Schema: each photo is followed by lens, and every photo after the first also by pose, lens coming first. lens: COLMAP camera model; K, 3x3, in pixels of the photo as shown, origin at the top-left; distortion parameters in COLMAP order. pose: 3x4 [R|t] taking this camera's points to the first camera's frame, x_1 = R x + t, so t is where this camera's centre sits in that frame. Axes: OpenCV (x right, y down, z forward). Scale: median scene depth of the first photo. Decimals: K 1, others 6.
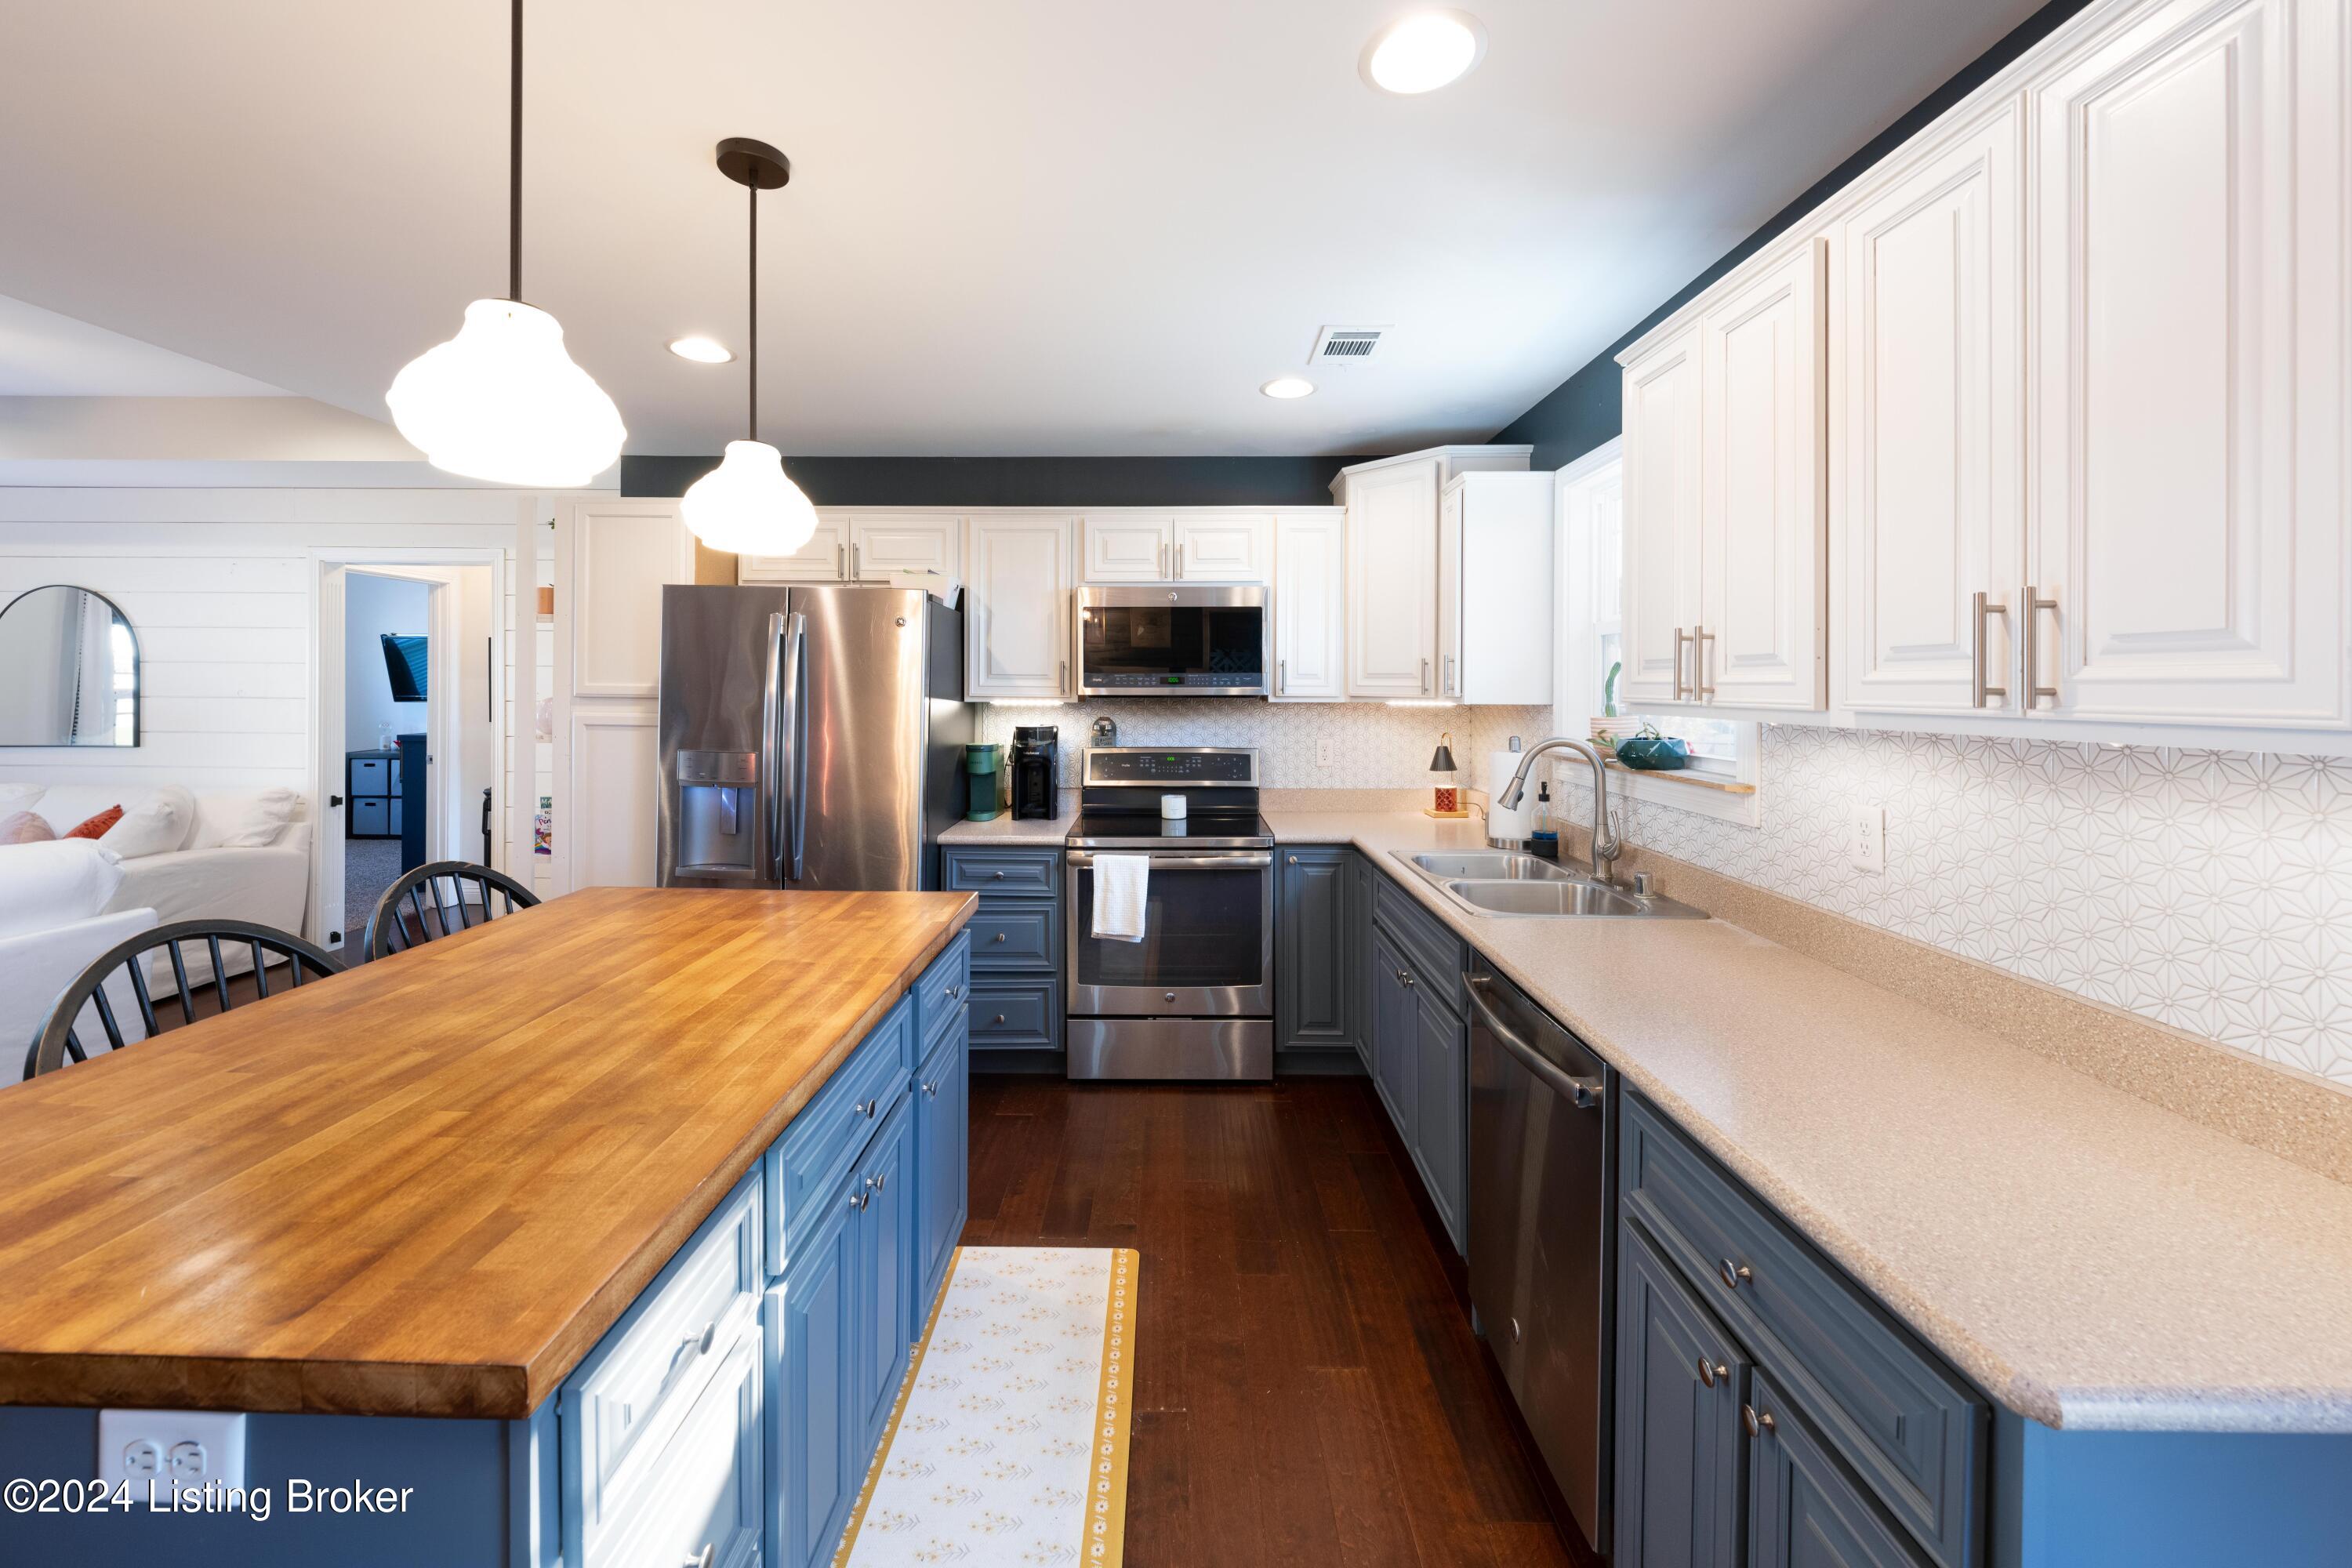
lens RADIAL K [[888.5, 0, 1170.1], [0, 888.5, 691.0], [0, 0, 1]] dist [-0.002956, 0.000054]
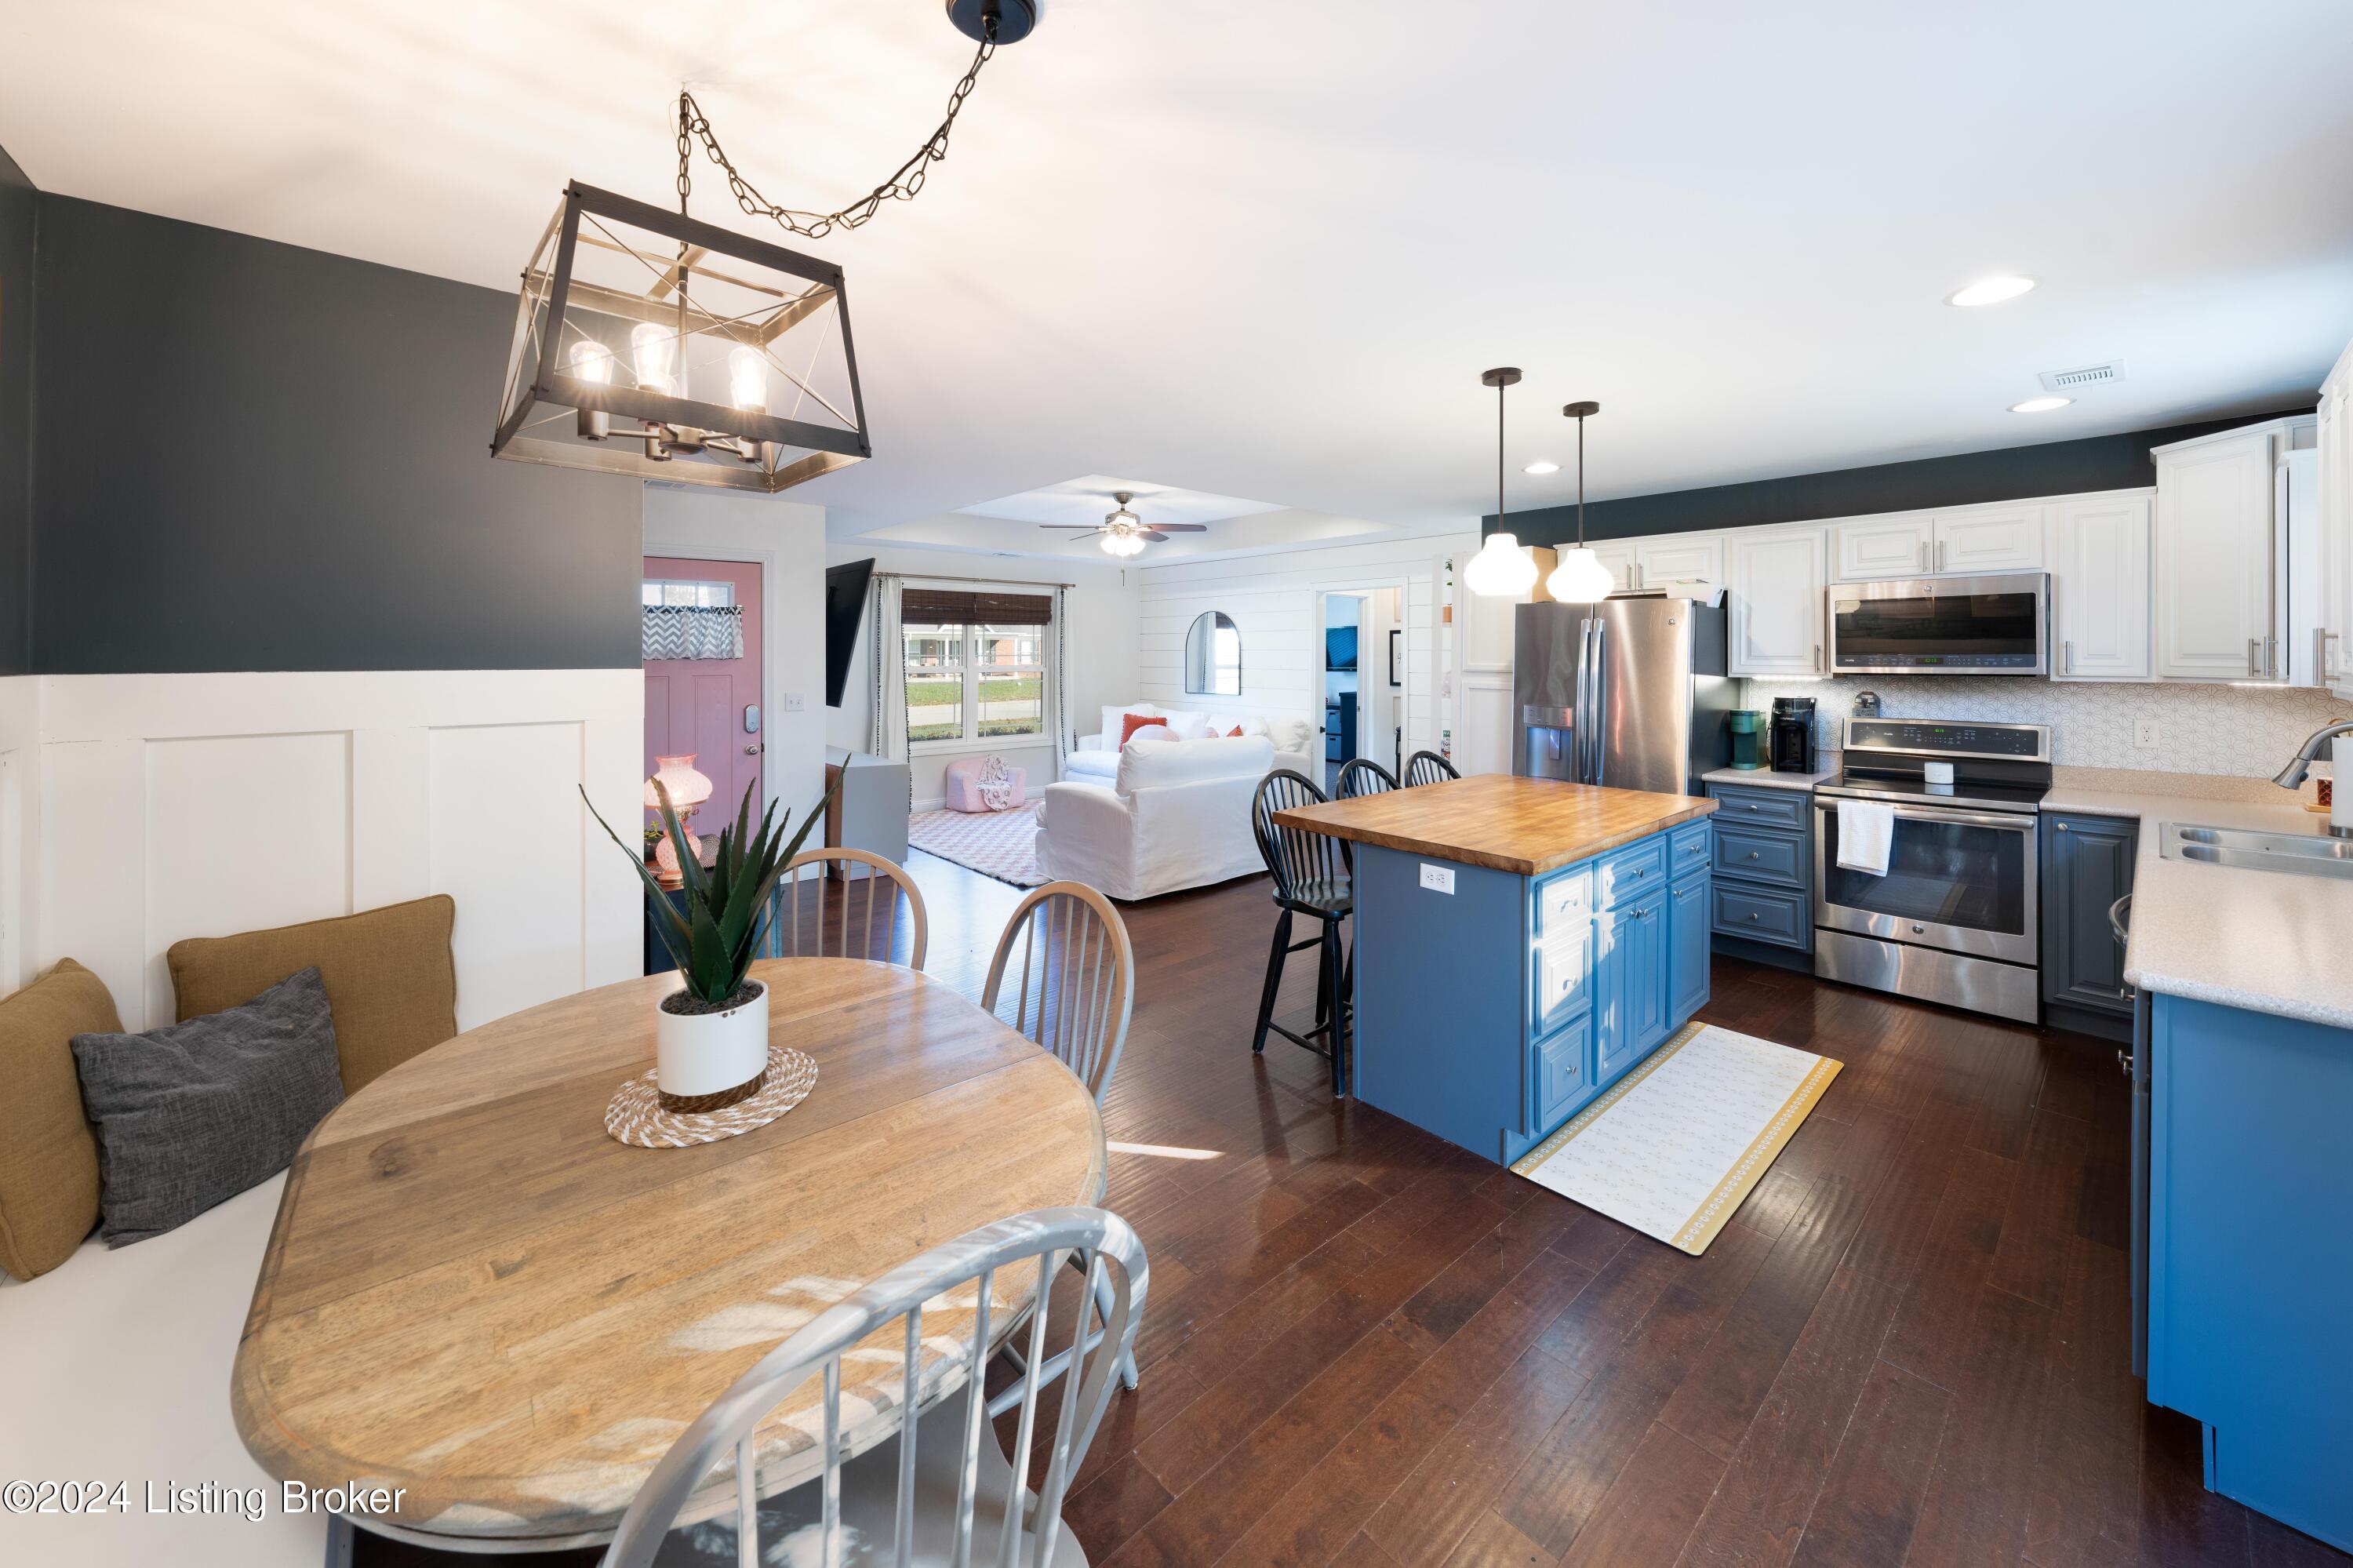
lens RADIAL K [[909.2, 0, 1186.6], [0, 909.2, 658.1], [0, 0, 1]] dist [0.001697, -0.000264]
pose [[0.687173, -0.001996, -0.726491, 0.197482], [-0.000269, 0.999995, -0.003003, -0.011764], [0.726494, 0.002259, 0.687170, -0.508690]]
